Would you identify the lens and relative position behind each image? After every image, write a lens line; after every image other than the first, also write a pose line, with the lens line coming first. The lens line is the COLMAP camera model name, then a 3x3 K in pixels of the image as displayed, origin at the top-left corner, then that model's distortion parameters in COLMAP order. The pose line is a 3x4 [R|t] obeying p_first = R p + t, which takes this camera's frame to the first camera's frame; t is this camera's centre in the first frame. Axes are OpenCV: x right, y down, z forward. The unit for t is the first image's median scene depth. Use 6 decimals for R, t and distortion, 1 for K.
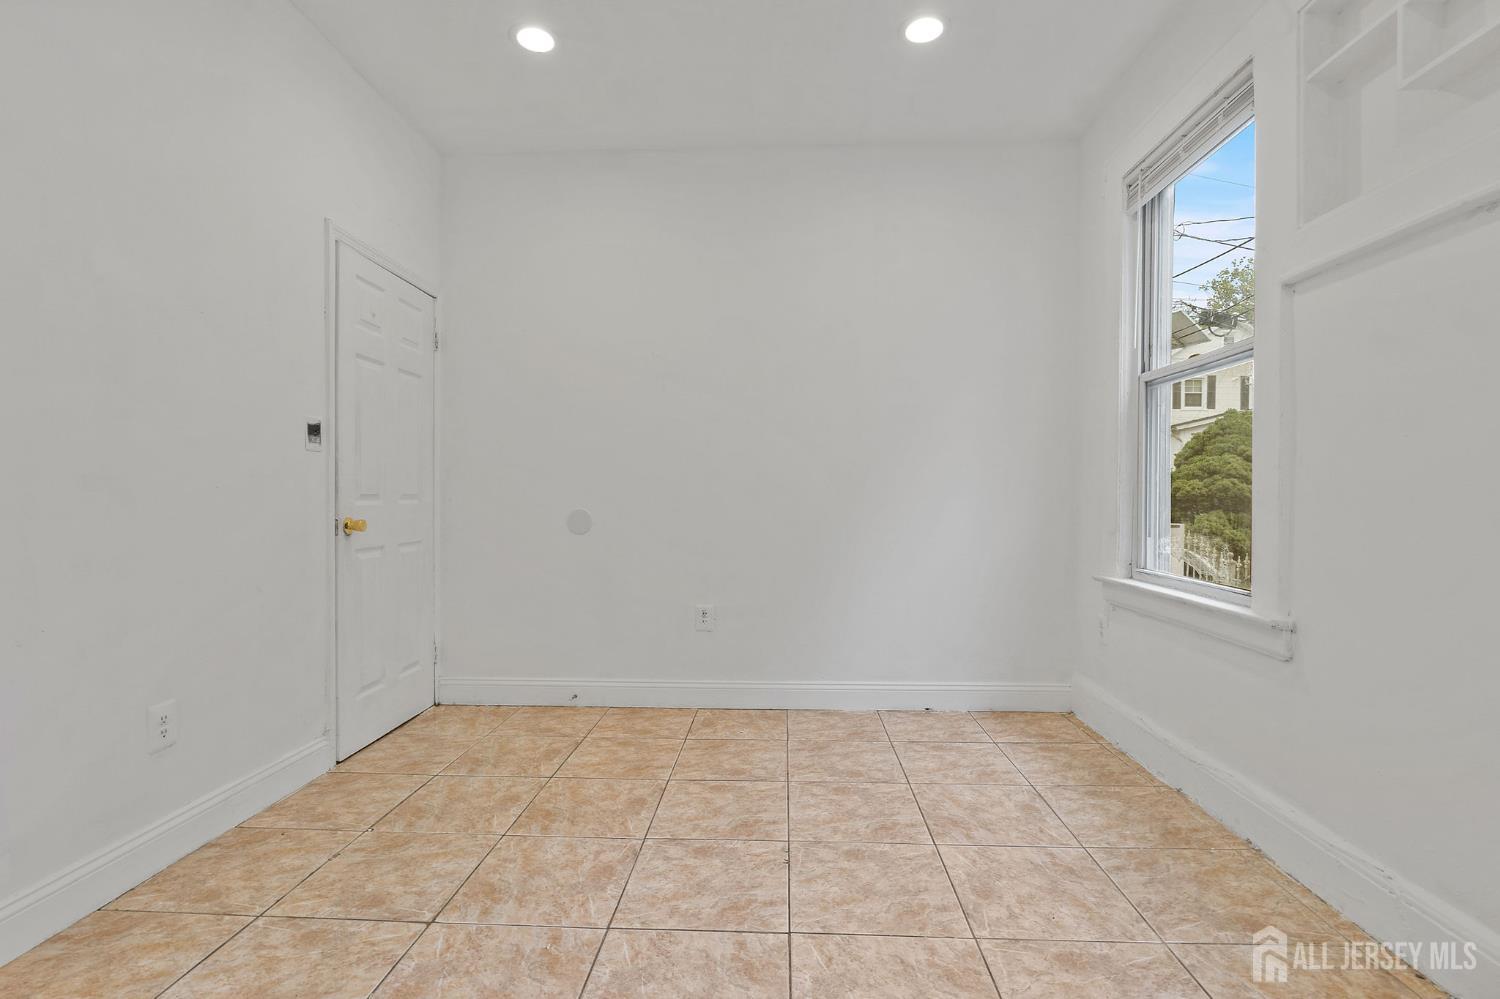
lens RADIAL K [[703.6, 0, 750.1], [0, 703.6, 502.4], [0, 0, 1]] dist [-0.000627, 0.000956]
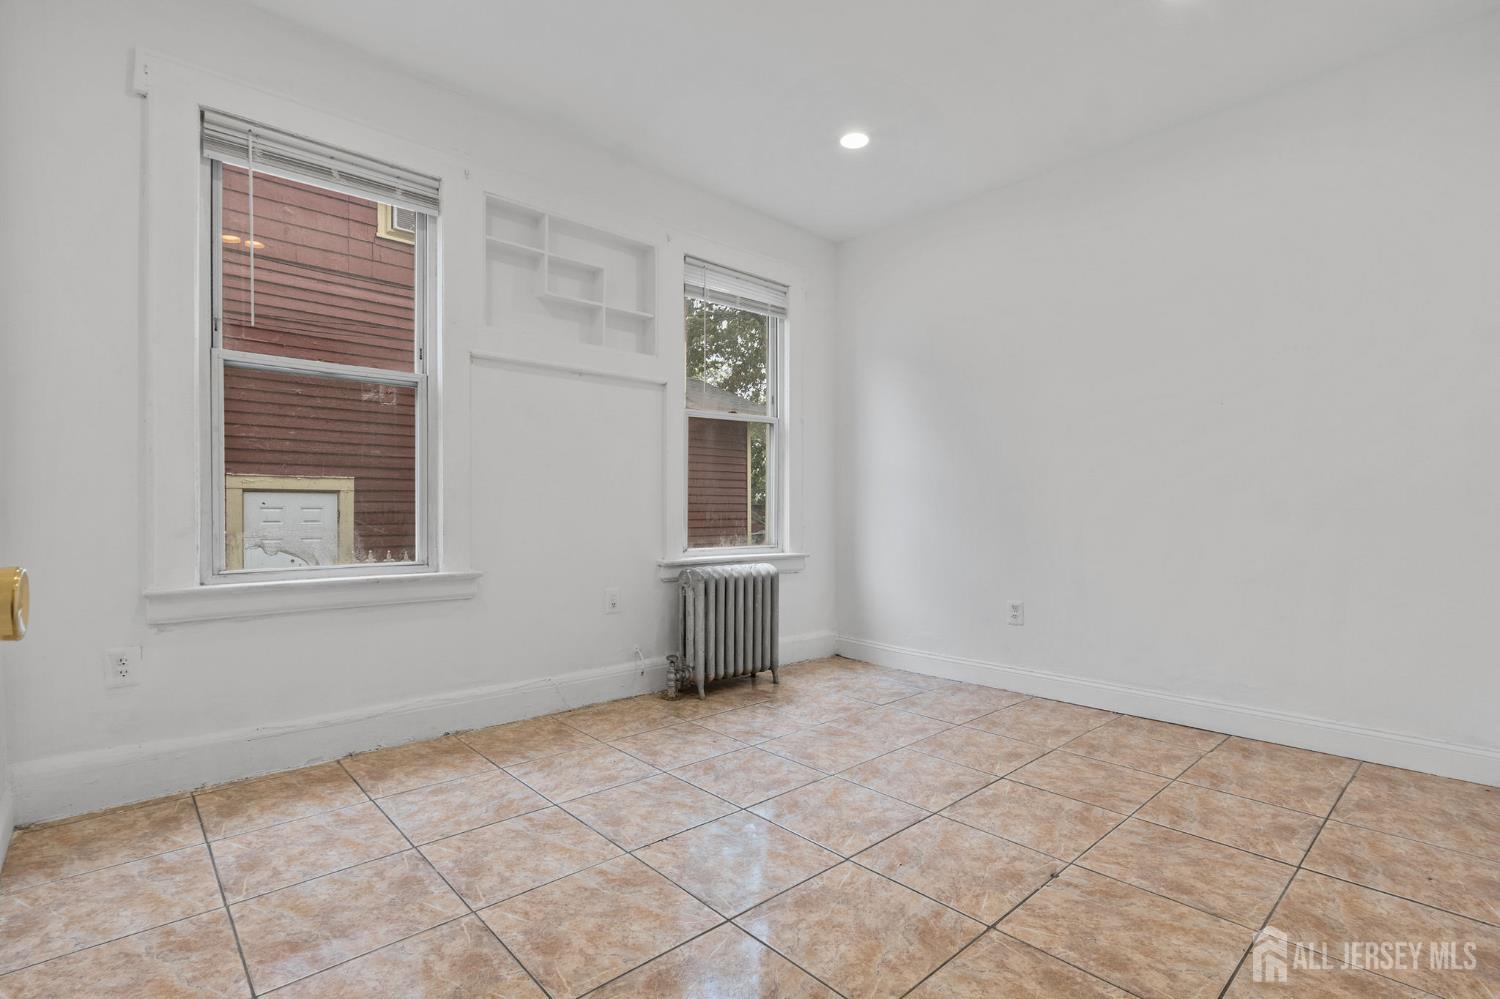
lens RADIAL K [[703.6, 0, 751.5], [0, 703.6, 492.0], [0, 0, 1]] dist [-0.000627, 0.000956]
pose [[-0.712754, 0.011389, 0.701322, -0.717294], [0.001643, 0.999893, -0.014568, 0.009068], [-0.701413, -0.009231, -0.712696, 1.528721]]
